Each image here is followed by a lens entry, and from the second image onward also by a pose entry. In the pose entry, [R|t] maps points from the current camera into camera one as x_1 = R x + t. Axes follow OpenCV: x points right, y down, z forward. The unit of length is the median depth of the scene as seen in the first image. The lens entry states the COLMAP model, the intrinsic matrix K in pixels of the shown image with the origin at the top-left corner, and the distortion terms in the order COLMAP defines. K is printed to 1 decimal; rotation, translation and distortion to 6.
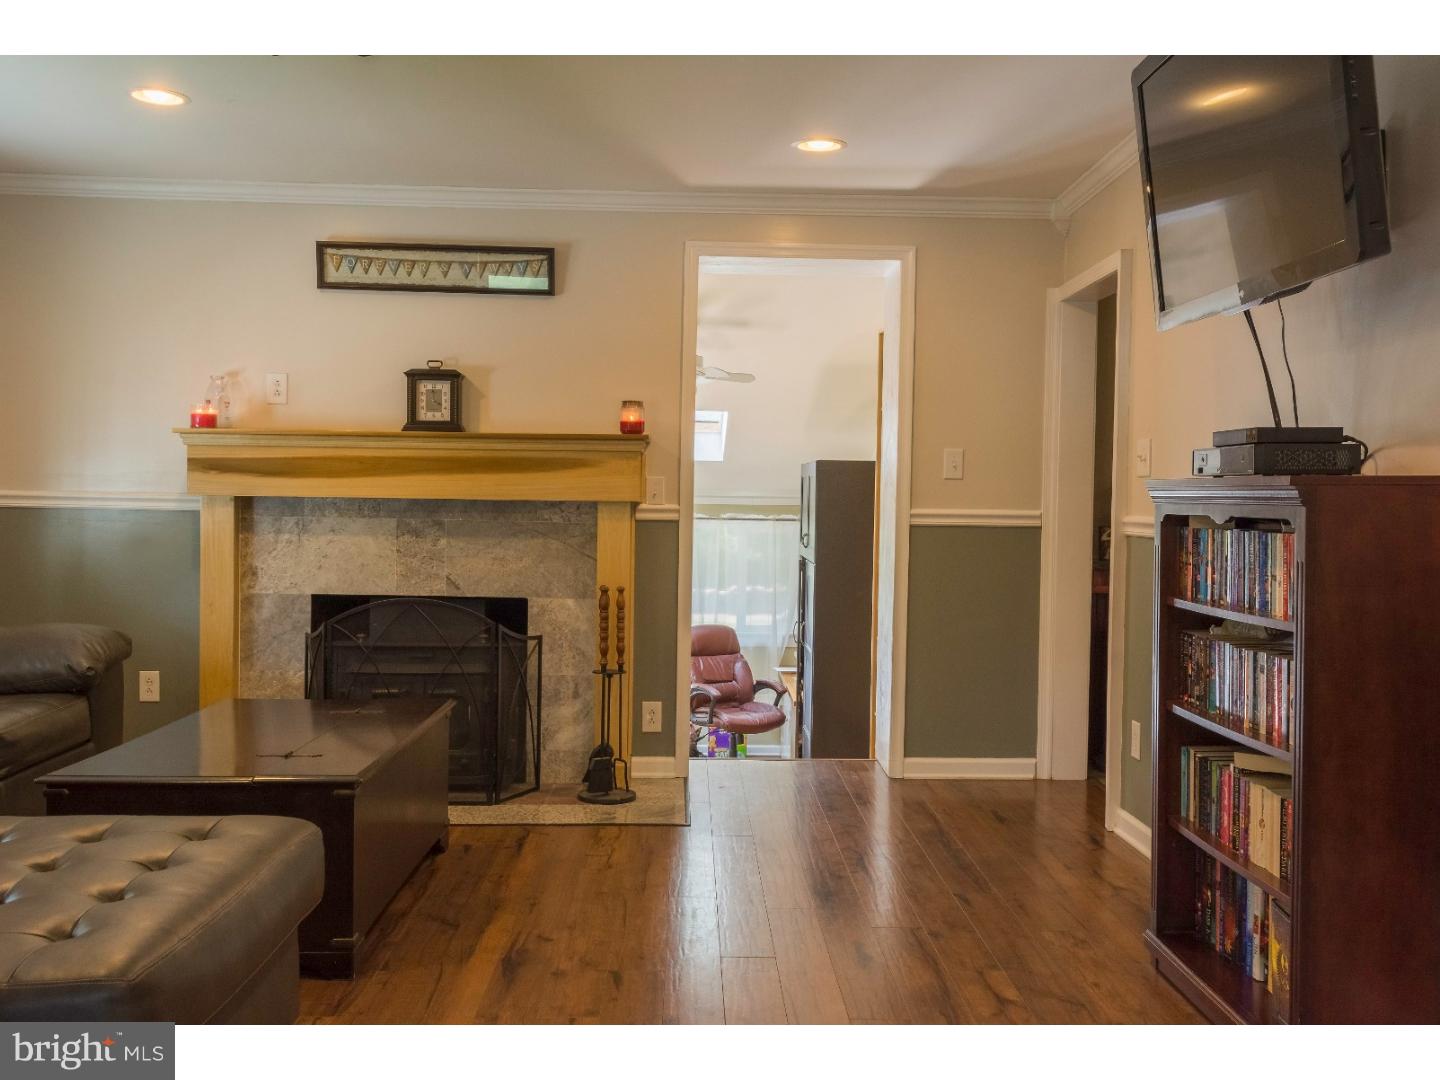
lens RADIAL K [[1418.0, 0, 720.0], [0, 1418.0, 540.0], [0, 0, 1]] dist [0.024926, 0.006994]
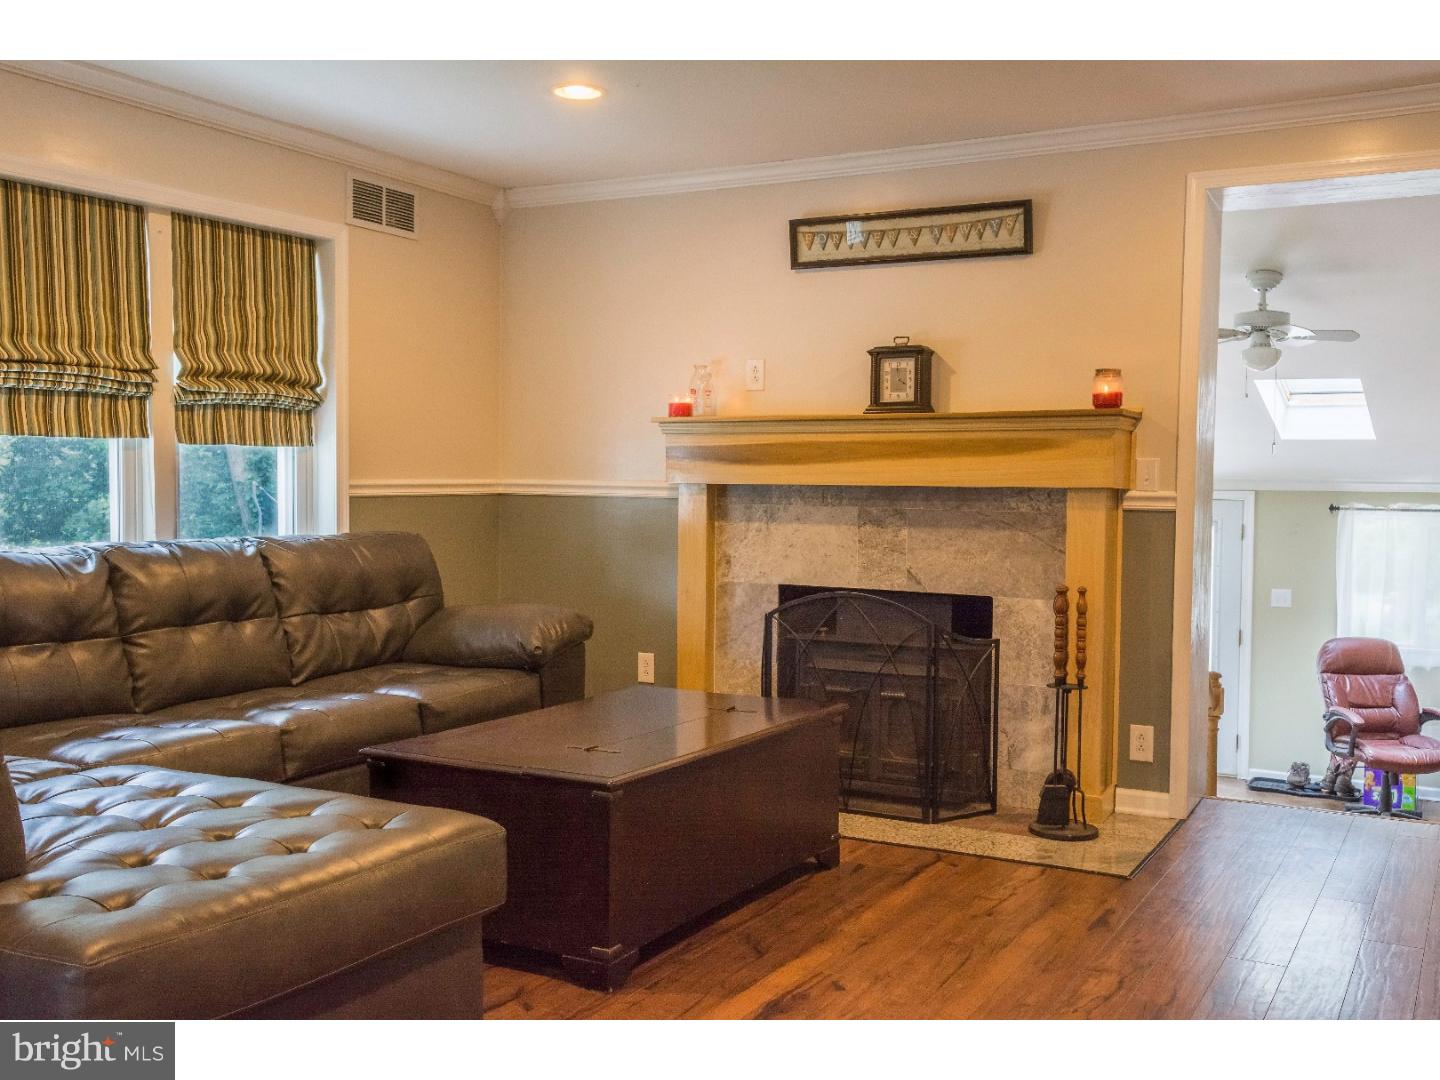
lens RADIAL K [[1418.0, 0, 720.0], [0, 1418.0, 540.0], [0, 0, 1]] dist [0.024926, 0.006994]
pose [[0.846238, 0.016562, -0.532548, 0.195436], [-0.012760, 0.999860, 0.010819, -0.002196], [0.532653, -0.002359, 0.846331, 0.155411]]
